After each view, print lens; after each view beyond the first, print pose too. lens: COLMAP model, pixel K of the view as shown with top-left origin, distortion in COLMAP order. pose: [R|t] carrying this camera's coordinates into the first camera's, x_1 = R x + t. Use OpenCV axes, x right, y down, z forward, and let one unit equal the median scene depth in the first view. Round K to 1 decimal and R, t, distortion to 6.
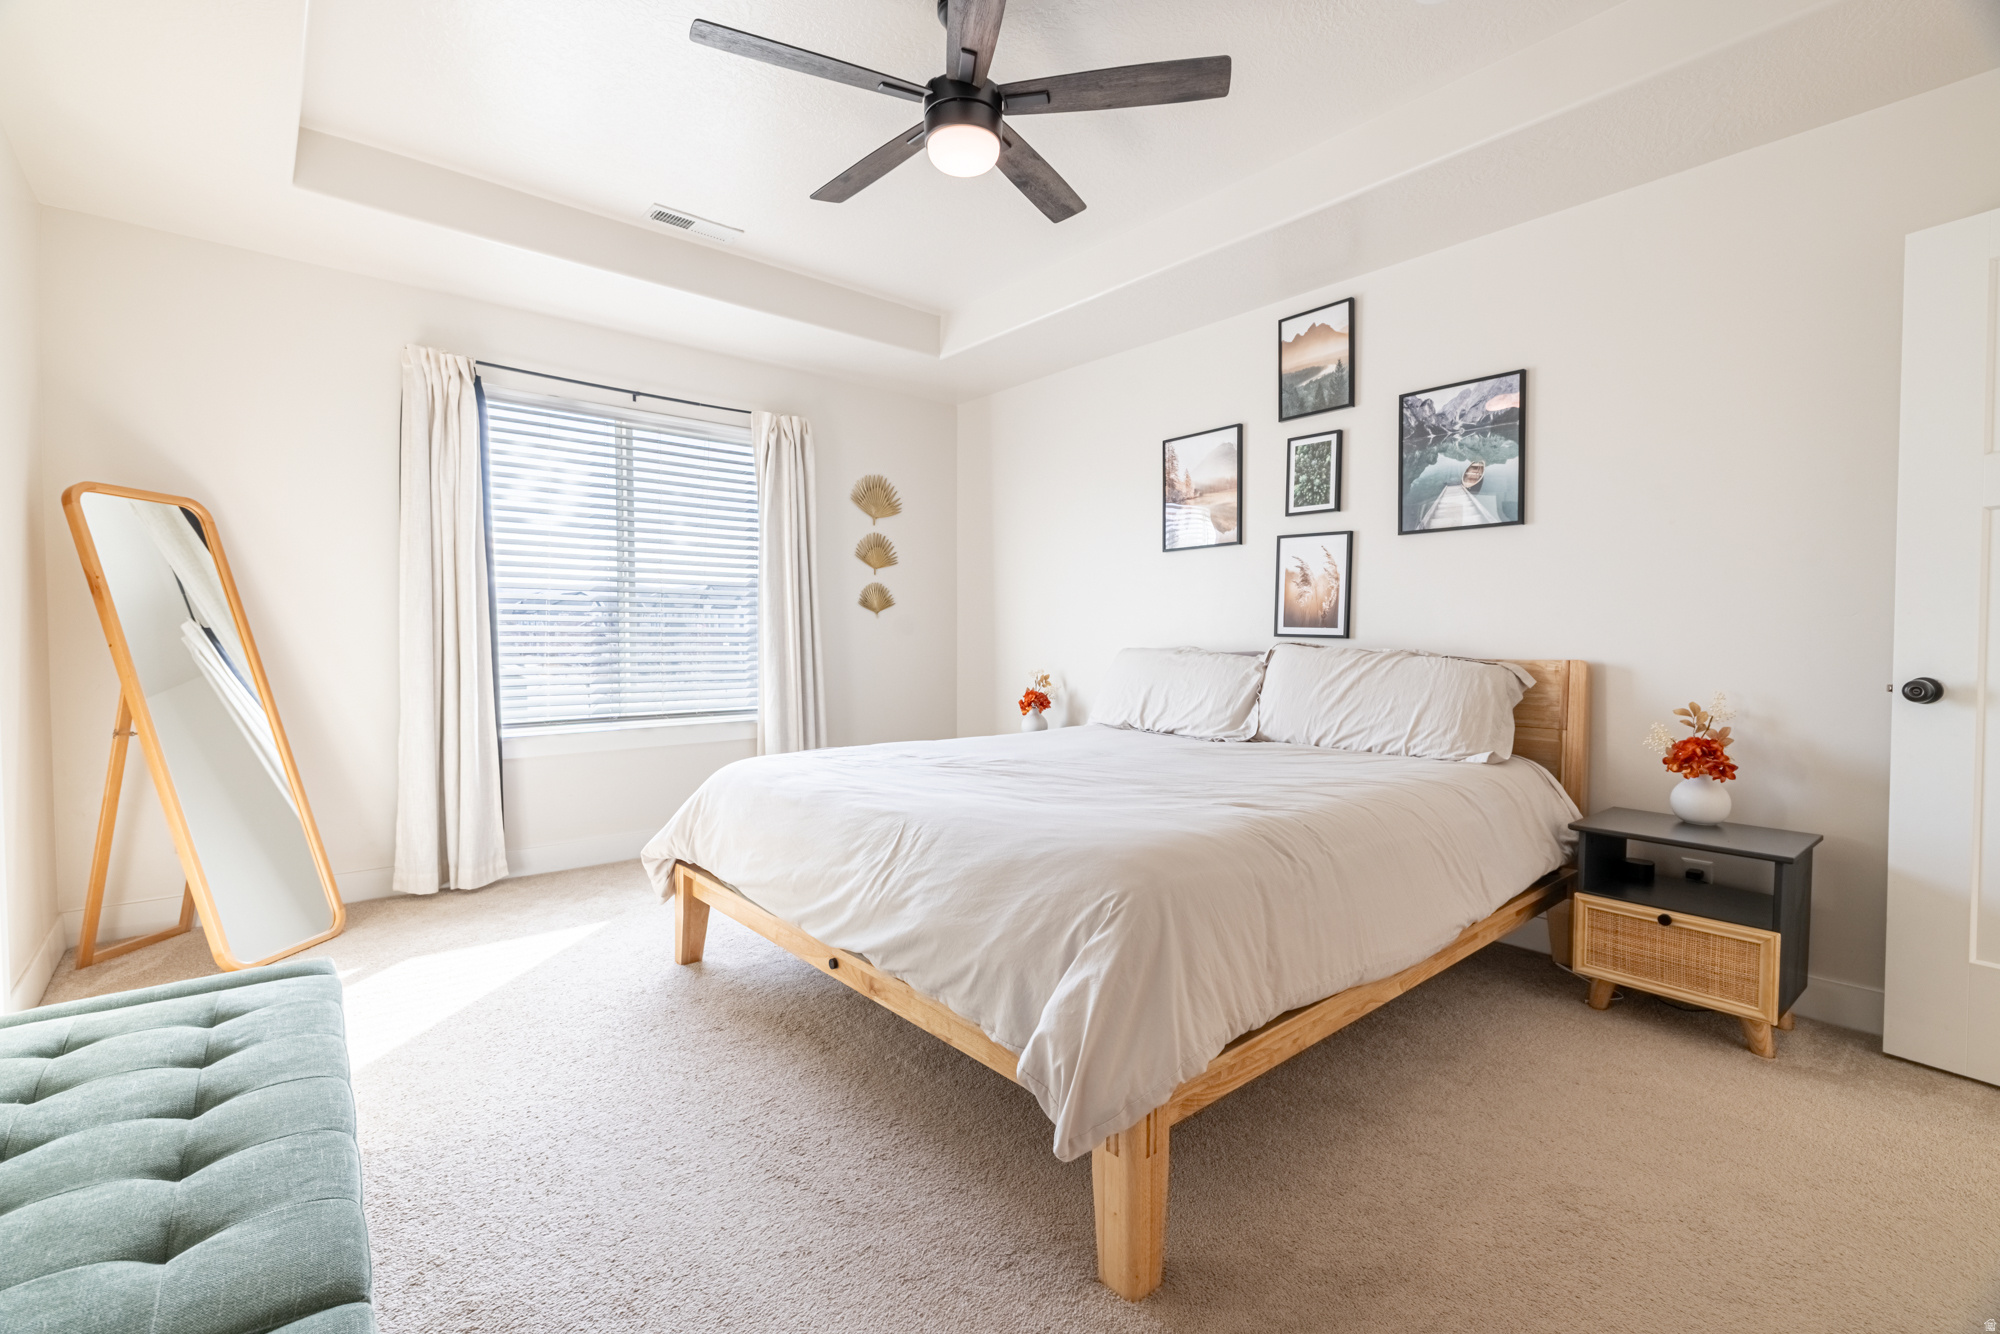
lens RADIAL K [[880.3, 0, 1004.5], [0, 880.3, 670.3], [0, 0, 1]] dist [0.001074, -0.000740]
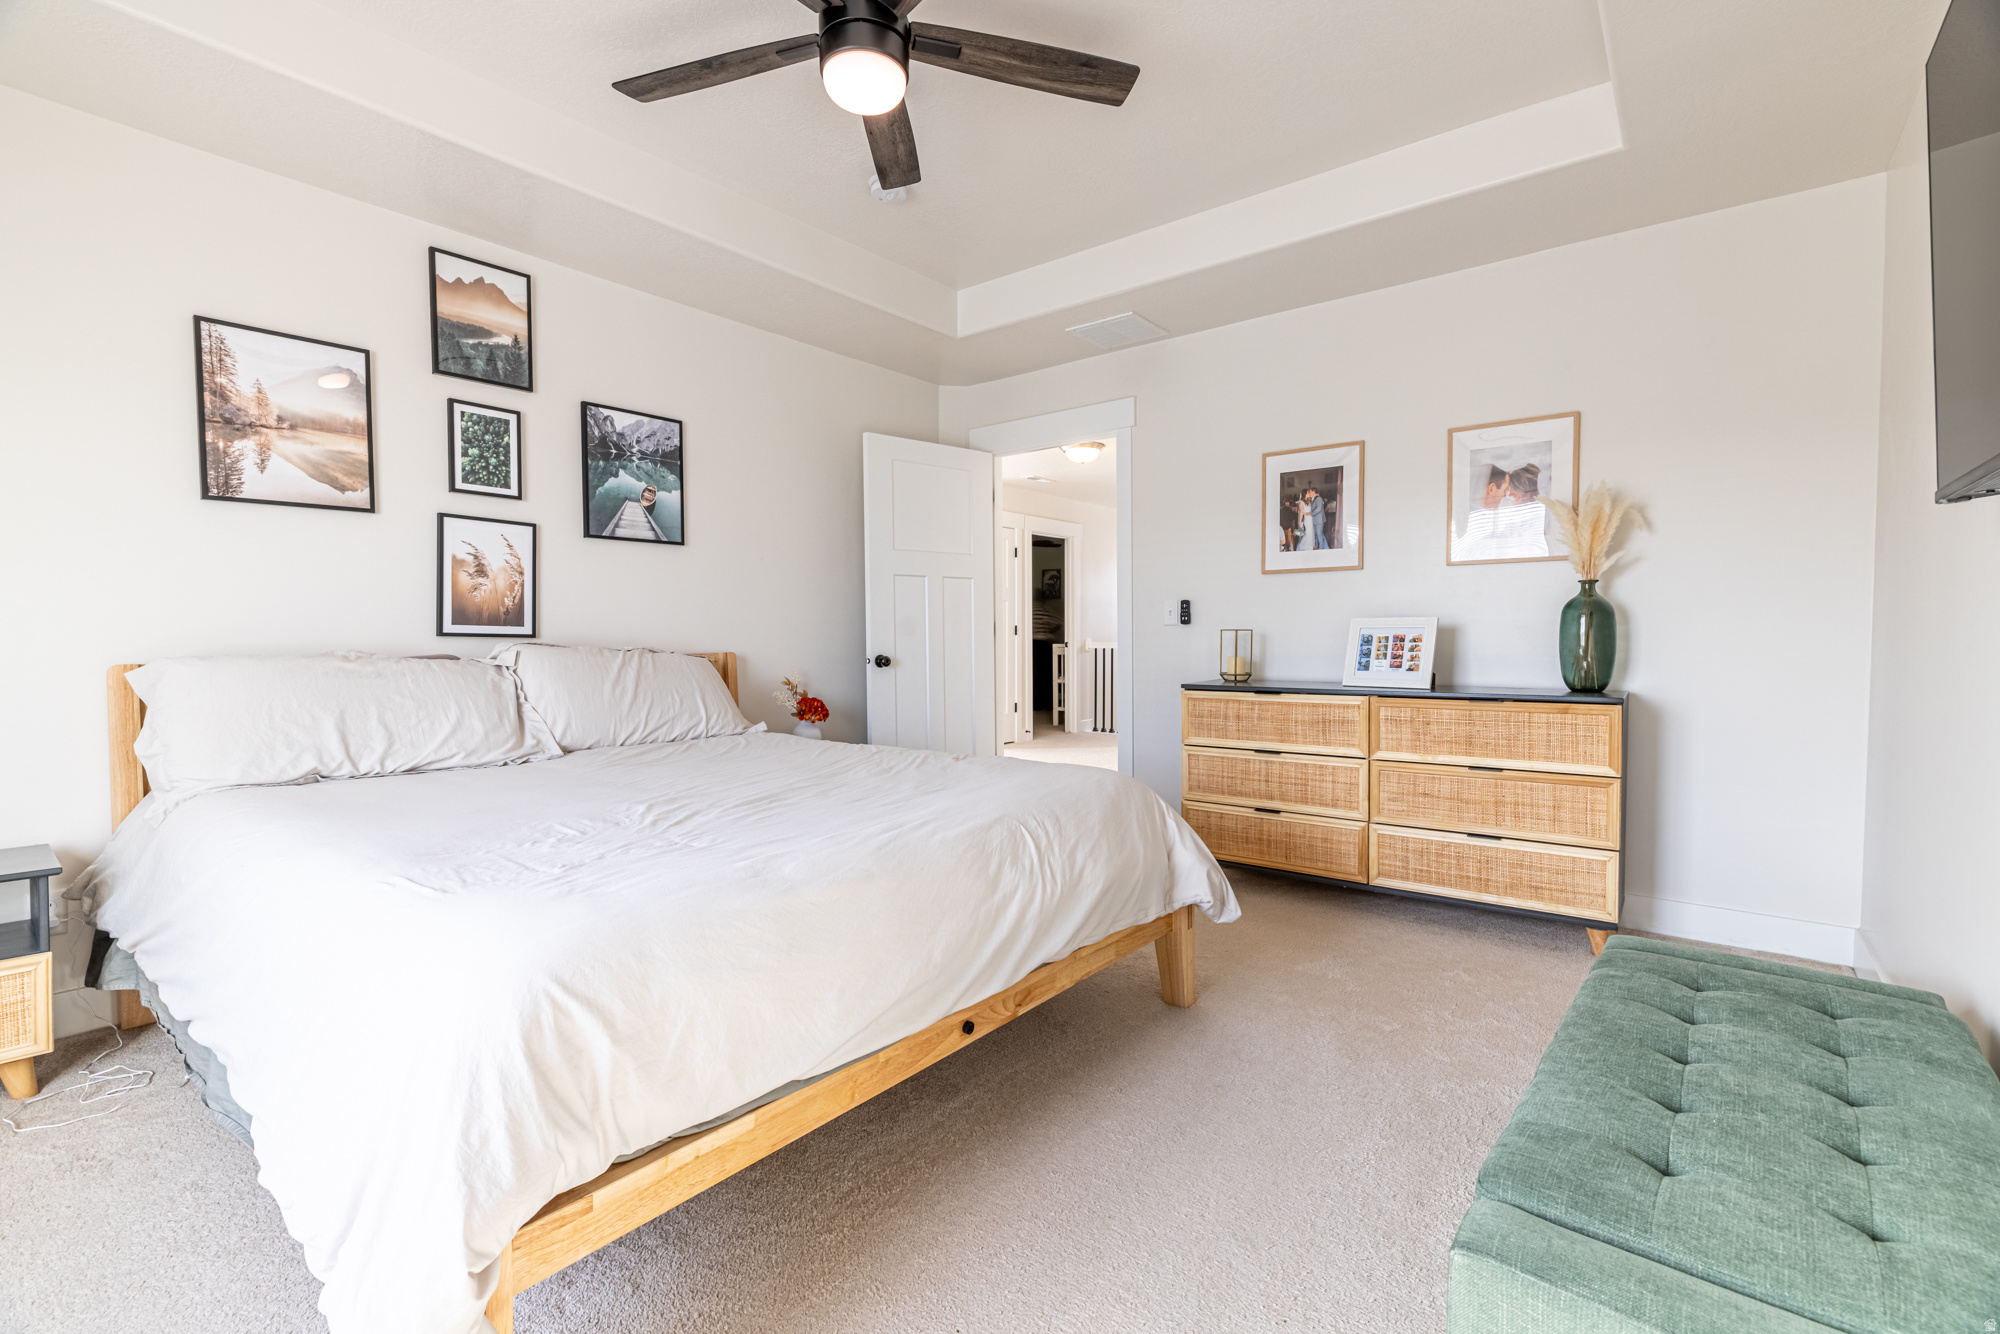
lens RADIAL K [[865.4, 0, 998.0], [0, 865.4, 669.8], [0, 0, 1]] dist [0.000080, 0.000160]
pose [[-0.172252, -0.041463, 0.984180, -0.607927], [0.039536, 0.998018, 0.048965, -0.027588], [-0.984259, 0.047345, -0.170271, 0.670128]]
